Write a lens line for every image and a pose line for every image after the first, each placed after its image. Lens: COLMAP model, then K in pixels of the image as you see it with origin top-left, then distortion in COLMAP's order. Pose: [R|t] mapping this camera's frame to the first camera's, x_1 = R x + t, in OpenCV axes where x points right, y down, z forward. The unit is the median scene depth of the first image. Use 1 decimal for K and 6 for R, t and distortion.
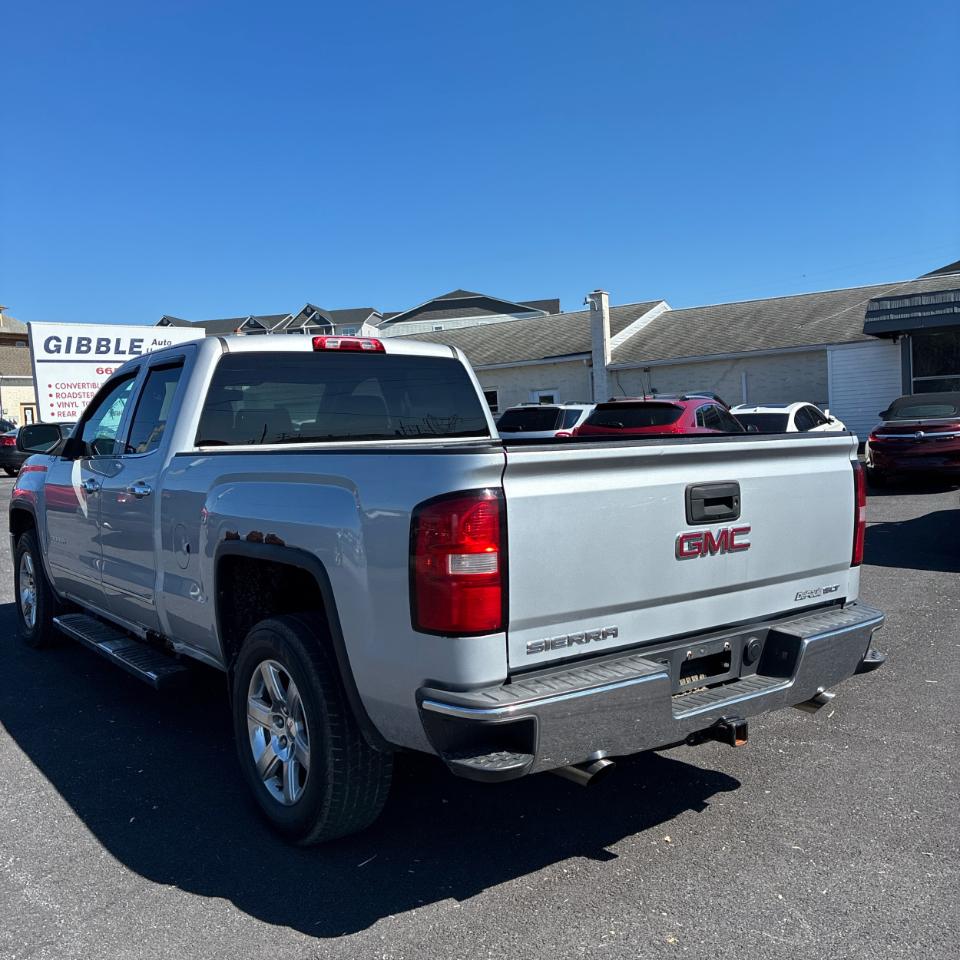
lens RADIAL K [[976.1, 0, 480.5], [0, 976.1, 486.7], [0, 0, 1]] dist [0.018515, 0.000000]
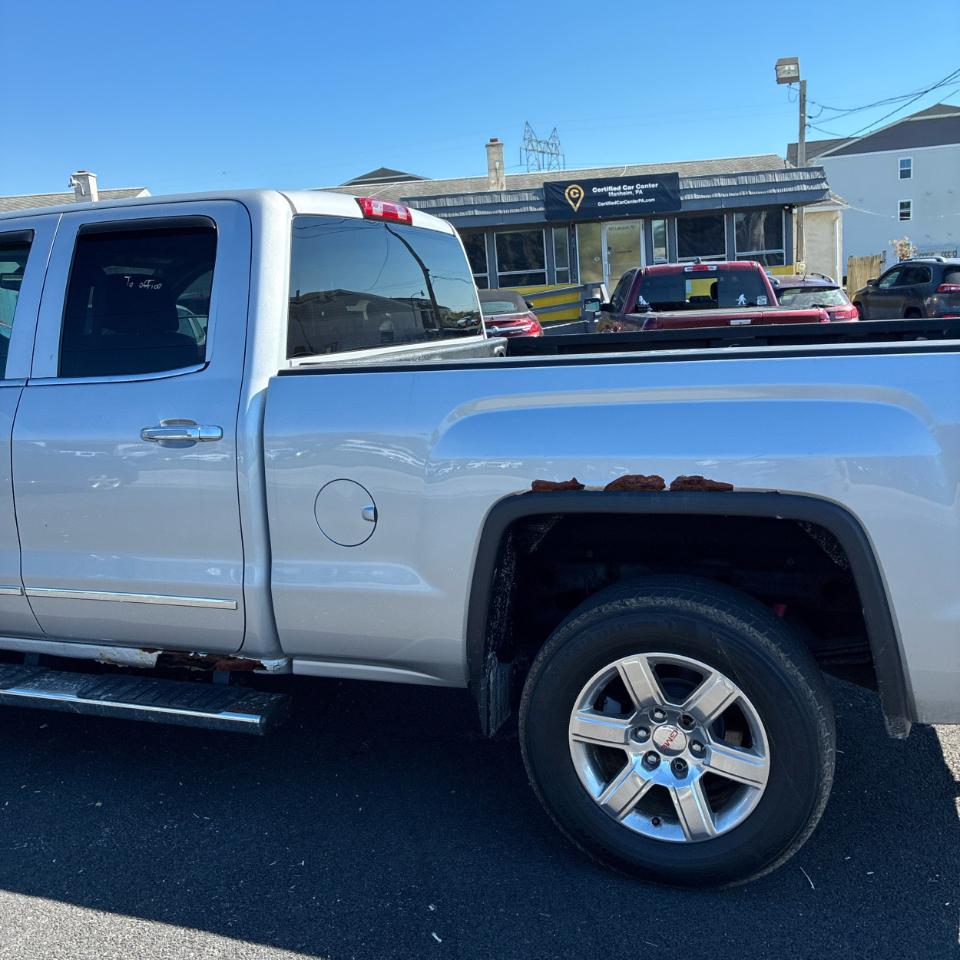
lens RADIAL K [[976.1, 0, 487.4], [0, 976.1, 479.4], [0, 0, 1]] dist [0.018515, 0.000000]
pose [[0.828095, -0.107757, 0.550133, -0.162665], [0.056691, 0.992418, 0.109054, -0.007581], [-0.557713, -0.059119, 0.827925, 0.114988]]
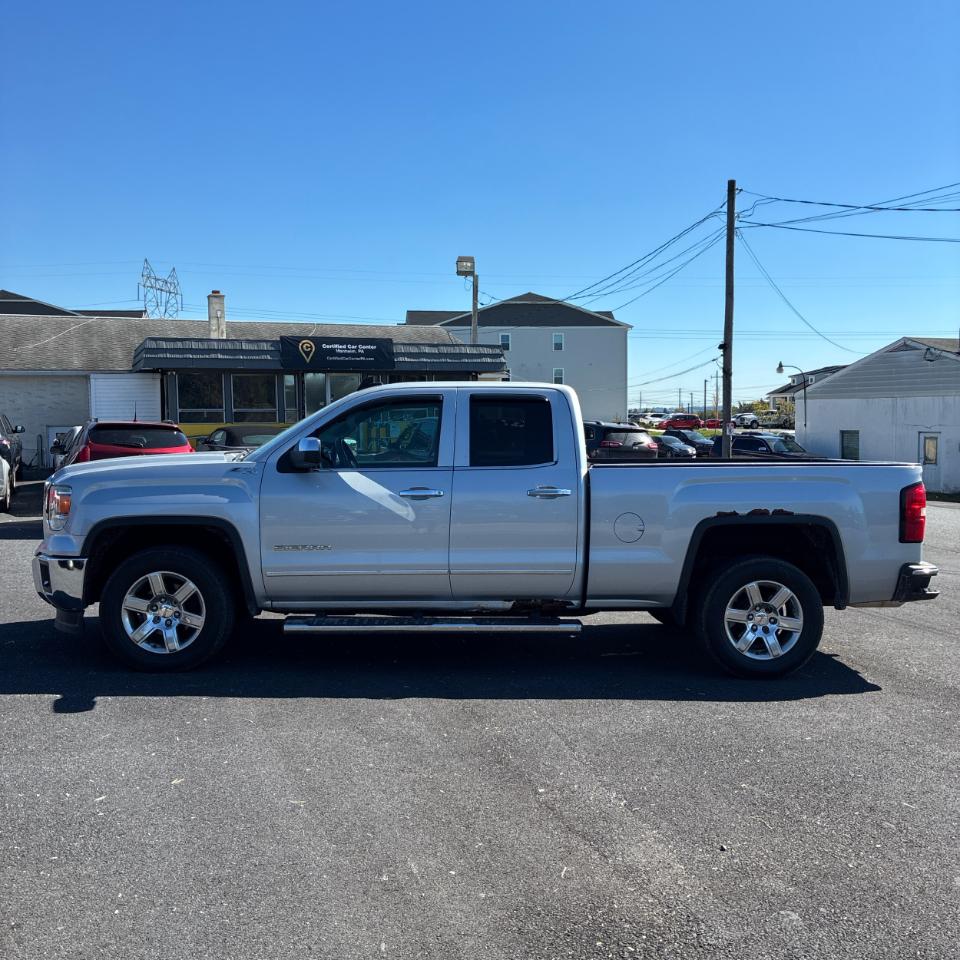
lens RADIAL K [[976.1, 0, 471.6], [0, 976.1, 478.3], [0, 0, 1]] dist [0.018515, 0.000000]
pose [[0.556181, -0.000375, 0.831061, -0.471827], [0.027913, 0.999444, -0.018230, 0.001696], [-0.830592, 0.033337, 0.555882, 0.102748]]
